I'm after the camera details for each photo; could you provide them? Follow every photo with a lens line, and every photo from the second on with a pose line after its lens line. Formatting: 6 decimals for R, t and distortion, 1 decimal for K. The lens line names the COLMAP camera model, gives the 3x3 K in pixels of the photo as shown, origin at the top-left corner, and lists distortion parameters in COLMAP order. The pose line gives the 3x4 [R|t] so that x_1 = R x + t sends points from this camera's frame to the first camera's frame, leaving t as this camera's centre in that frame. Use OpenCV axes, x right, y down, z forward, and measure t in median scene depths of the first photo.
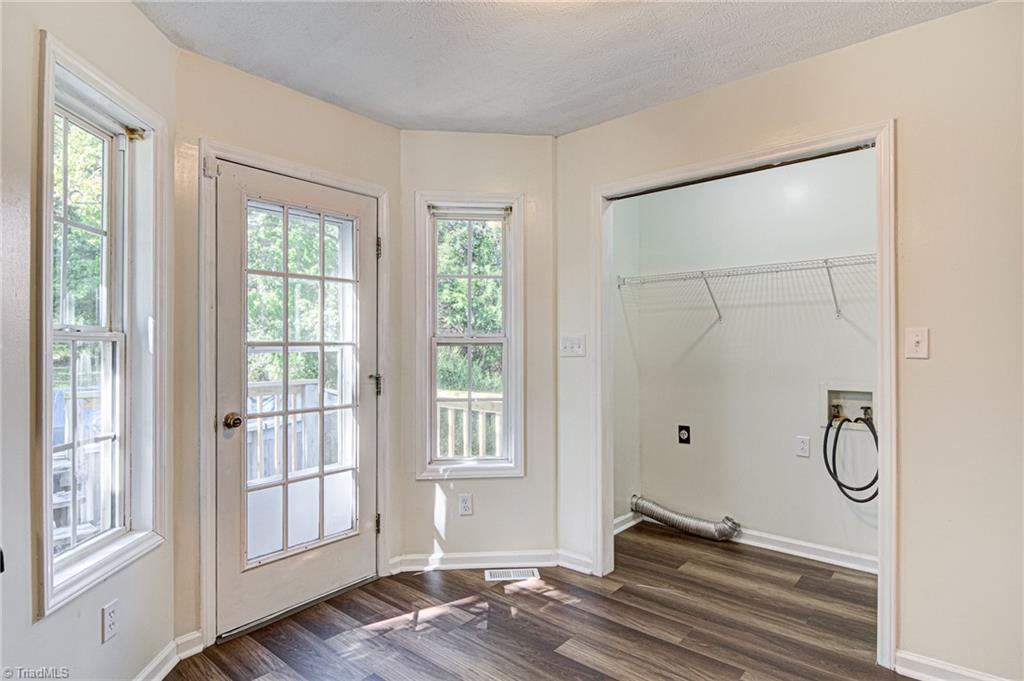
lens RADIAL K [[530.7, 0, 517.6], [0, 530.7, 341.8], [0, 0, 1]] dist [0.026286, -0.019144]
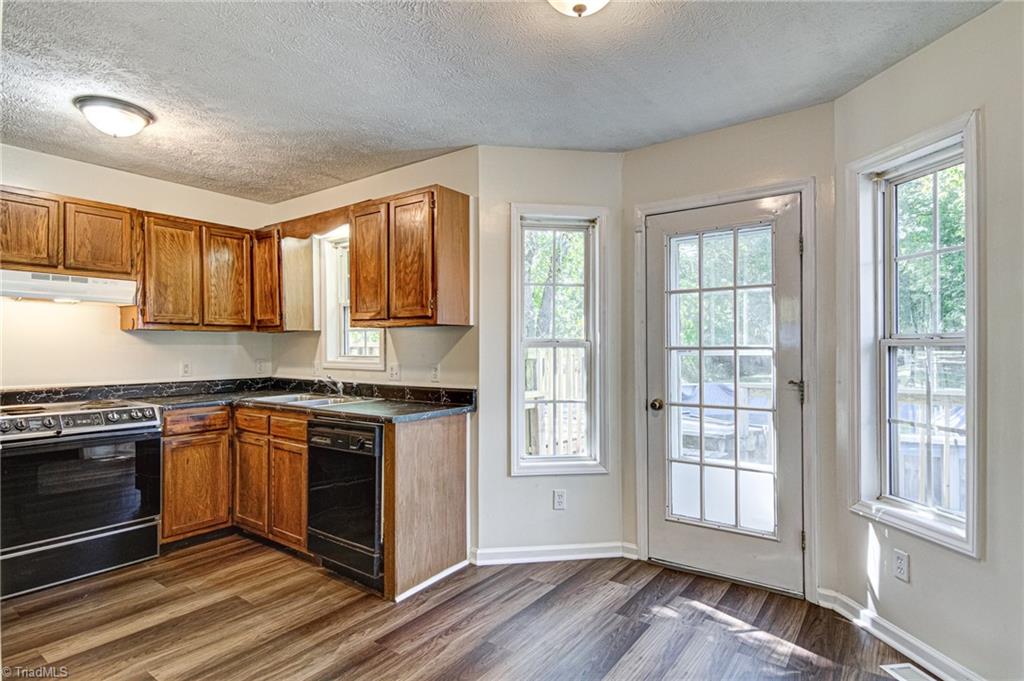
lens RADIAL K [[563.4, 0, 530.2], [0, 563.4, 346.4], [0, 0, 1]] dist [0.027680, -0.024780]
pose [[0.078890, 0.001862, -0.996882, 0.756466], [0.010304, 0.999943, 0.002683, -0.006858], [0.996830, -0.010484, 0.078866, 0.496398]]
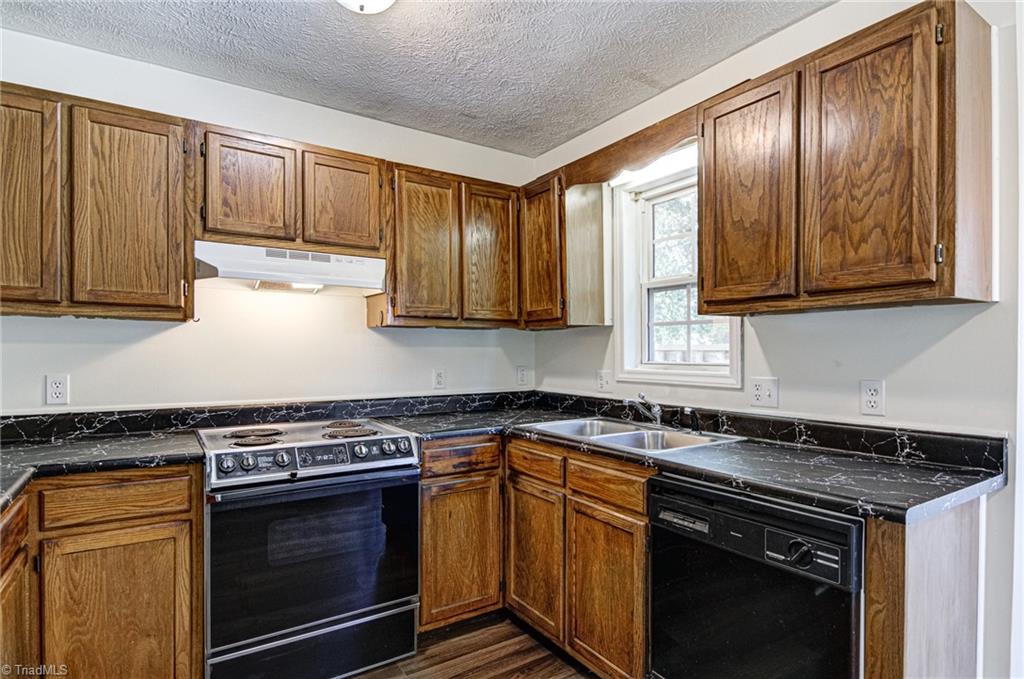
lens RADIAL K [[555.4, 0, 507.7], [0, 555.4, 356.9], [0, 0, 1]] dist [0.025247, -0.026150]
pose [[-0.283085, 0.011854, -0.959022, 0.196327], [0.011520, 0.999894, 0.008959, -0.004856], [0.959026, -0.008512, -0.283191, 0.140813]]
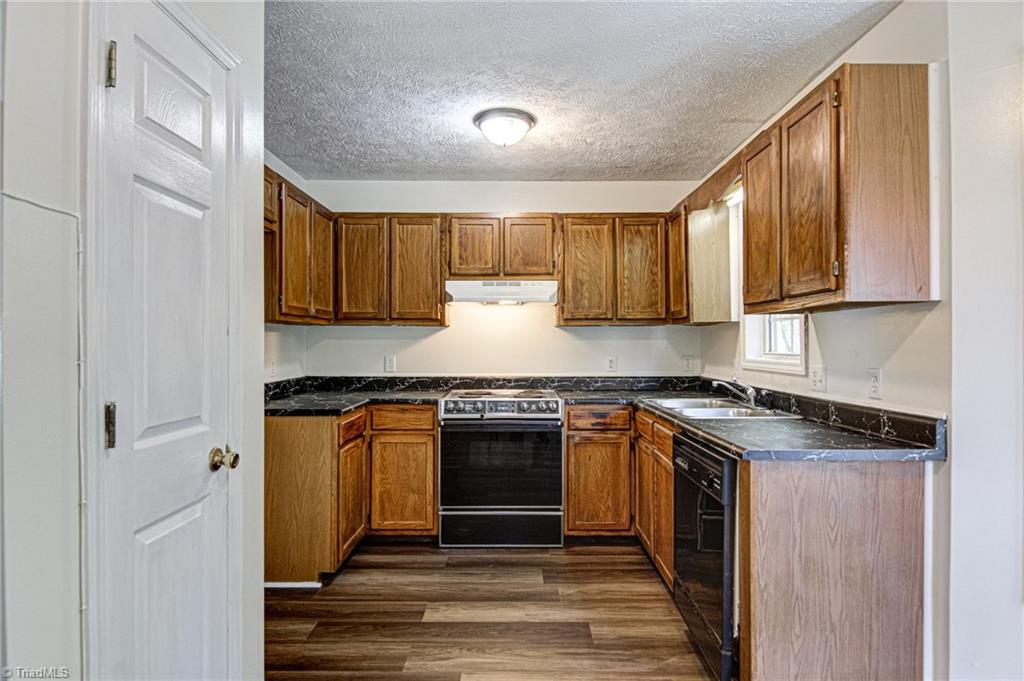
lens RADIAL K [[549.1, 0, 488.5], [0, 549.1, 342.1], [0, 0, 1]] dist [0.031243, -0.022811]
pose [[-0.785570, 0.002975, -0.618765, 0.332319], [0.010812, 0.999902, -0.008920, -0.001473], [0.618678, -0.013697, -0.785525, 0.658397]]
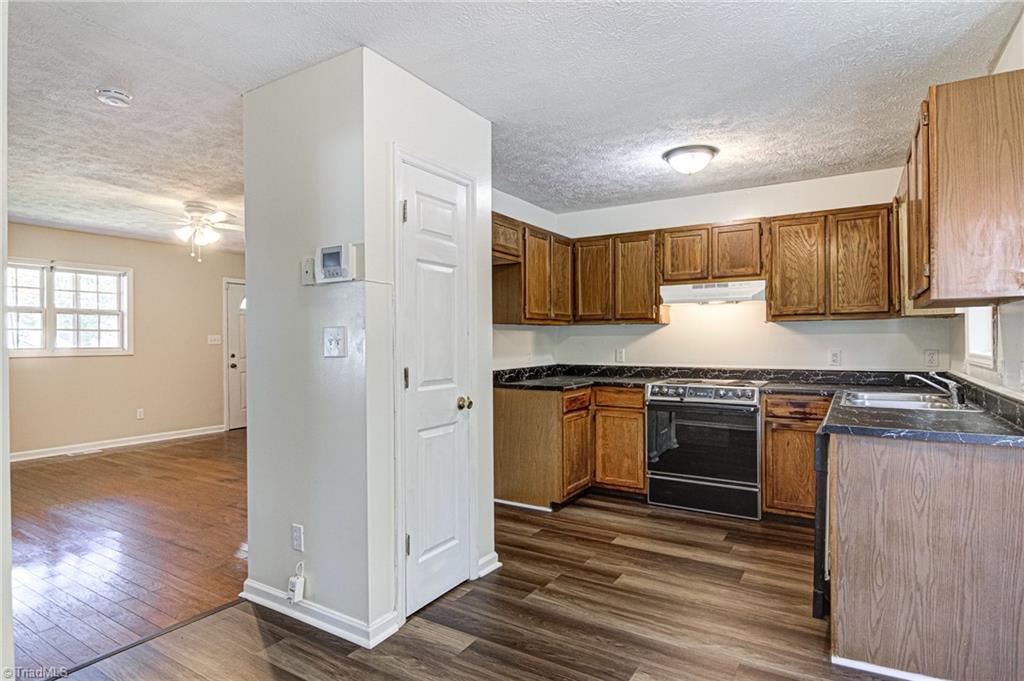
lens RADIAL K [[538.1, 0, 486.1], [0, 538.1, 343.5], [0, 0, 1]] dist [0.045991, -0.020201]
pose [[-0.993529, 0.011402, -0.113002, 0.262463], [0.011952, 0.999920, -0.004187, 0.003944], [0.112946, -0.005511, -0.993586, 1.076132]]
